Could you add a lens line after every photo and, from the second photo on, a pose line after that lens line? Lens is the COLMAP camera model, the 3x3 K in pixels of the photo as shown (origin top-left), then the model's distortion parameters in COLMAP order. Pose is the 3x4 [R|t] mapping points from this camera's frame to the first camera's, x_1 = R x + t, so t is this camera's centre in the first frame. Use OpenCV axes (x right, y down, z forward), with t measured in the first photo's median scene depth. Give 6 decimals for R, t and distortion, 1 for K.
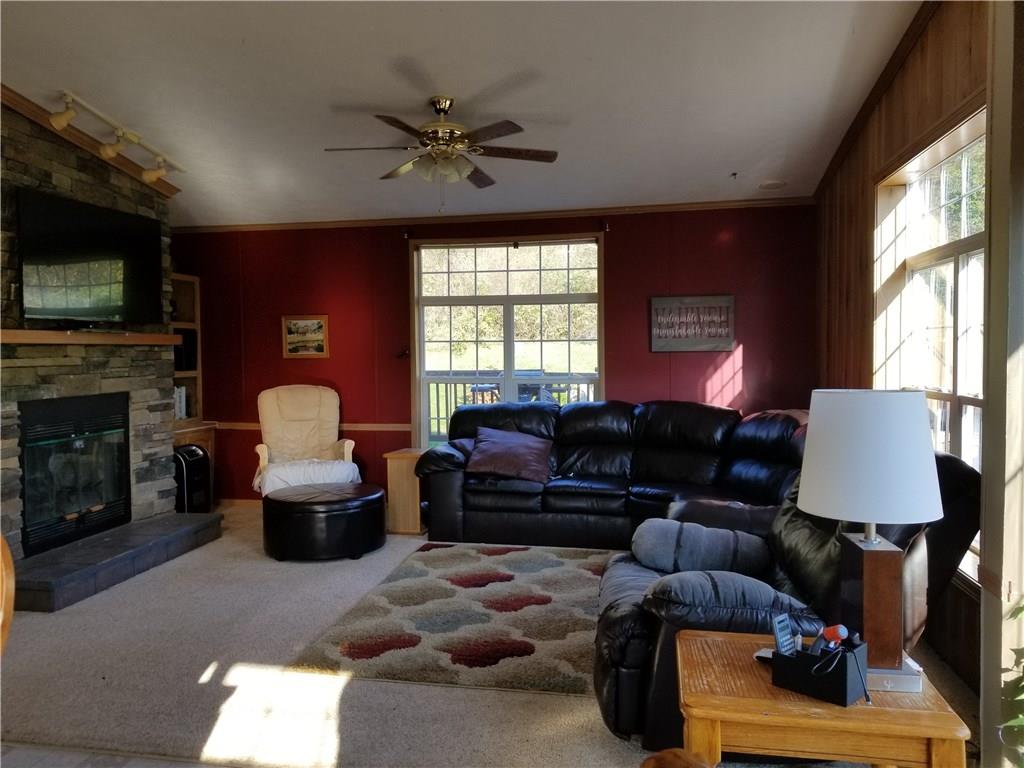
lens RADIAL K [[780.8, 0, 510.8], [0, 780.8, 364.5], [0, 0, 1]] dist [0.064221, -0.096416]
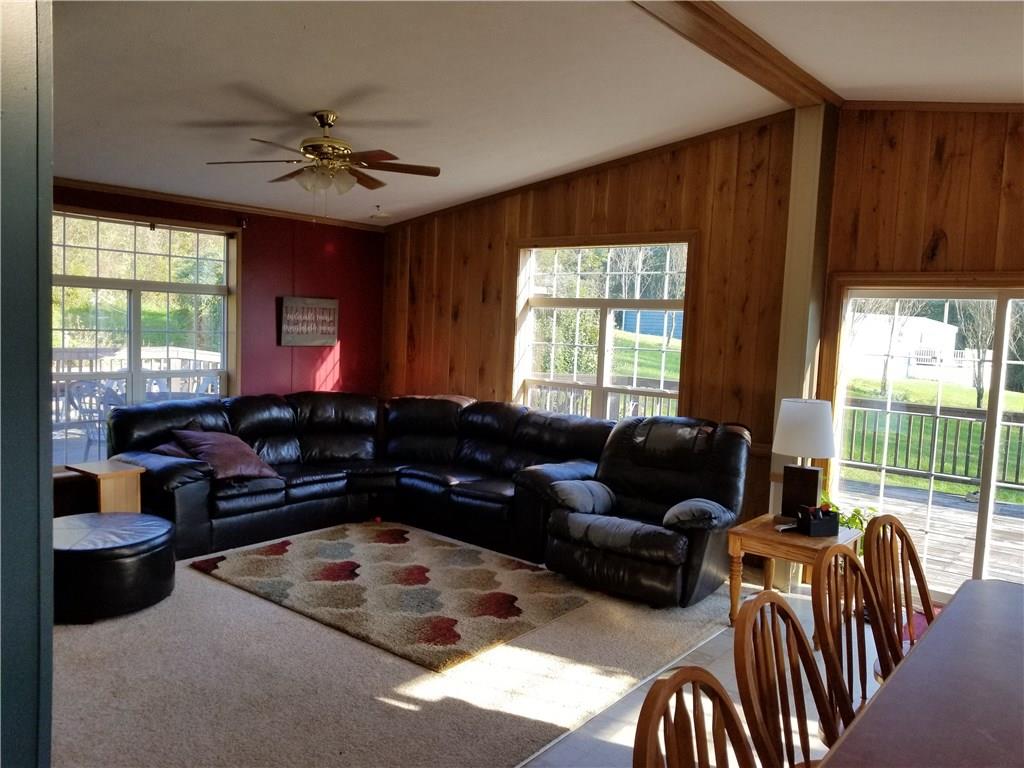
lens RADIAL K [[725.9, 0, 512.0], [0, 725.9, 384.0], [0, 0, 1]] dist [0.036741, -0.085225]
pose [[0.485497, -0.040312, 0.873308, -0.728382], [-0.026817, 0.997780, 0.060966, -0.045398], [-0.873827, -0.053019, 0.483338, 0.303057]]
